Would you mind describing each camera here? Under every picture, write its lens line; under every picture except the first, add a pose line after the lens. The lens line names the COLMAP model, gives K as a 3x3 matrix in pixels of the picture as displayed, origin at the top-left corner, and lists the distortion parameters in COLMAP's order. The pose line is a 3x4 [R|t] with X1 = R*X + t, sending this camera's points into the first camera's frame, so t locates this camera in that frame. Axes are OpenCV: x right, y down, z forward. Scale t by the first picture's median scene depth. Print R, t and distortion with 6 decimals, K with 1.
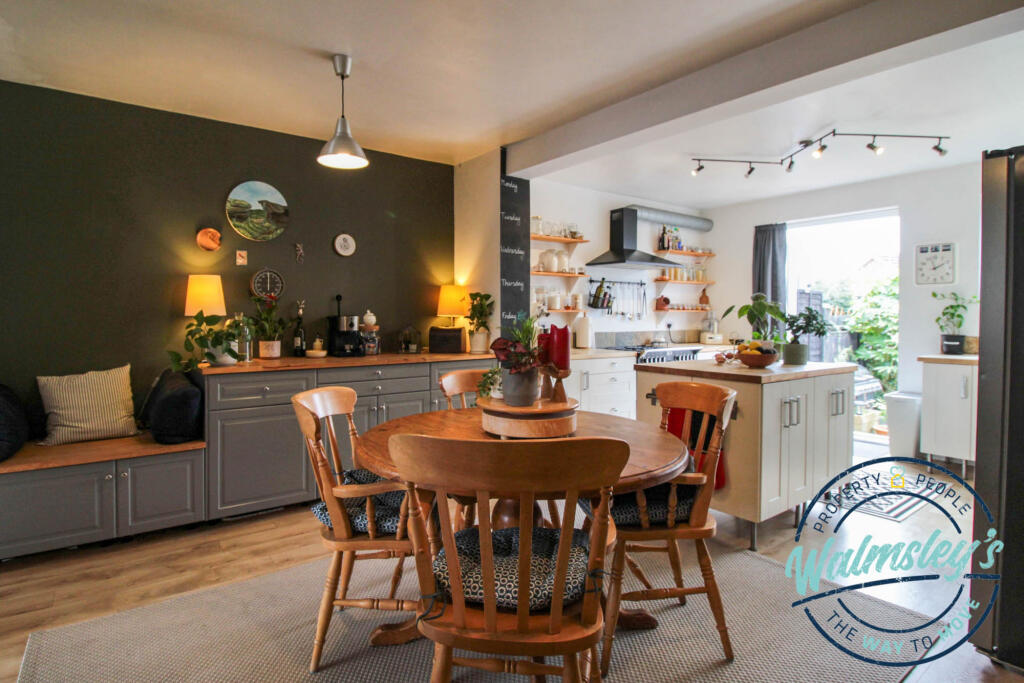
lens RADIAL K [[529.8, 0, 479.3], [0, 529.8, 319.3], [0, 0, 1]] dist [0.000315, -0.015975]
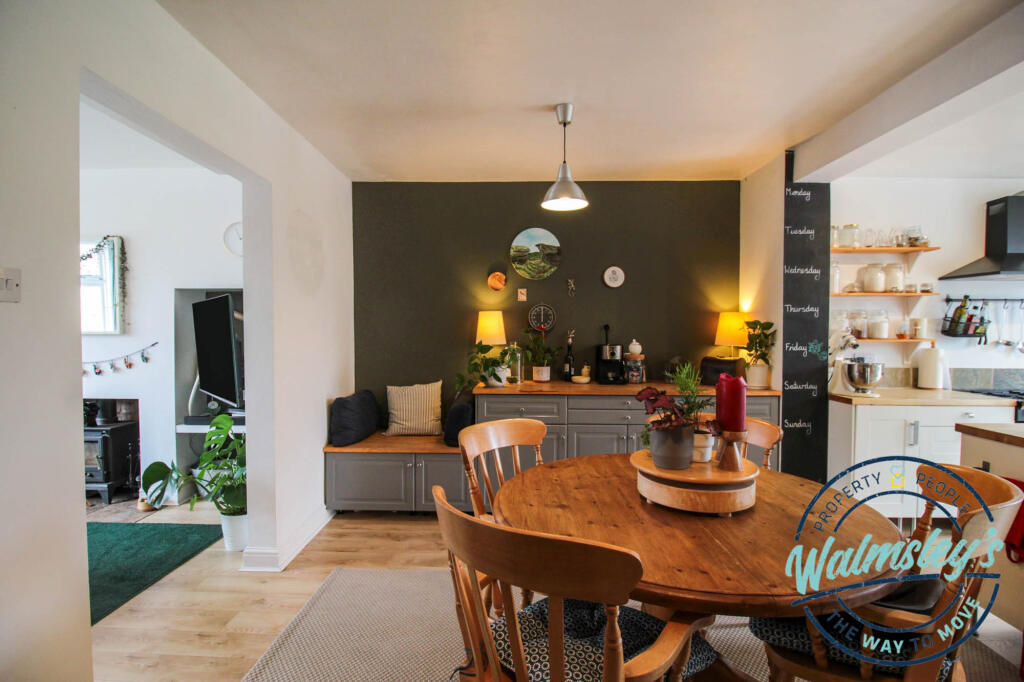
lens RADIAL K [[489.3, 0, 512.0], [0, 489.3, 341.0], [0, 0, 1]] dist [-0.001224, -0.013475]
pose [[0.801408, 0.013828, -0.597958, 0.153453], [-0.006976, 0.999881, 0.013774, -0.023380], [0.598077, -0.006867, 0.801409, 0.093193]]
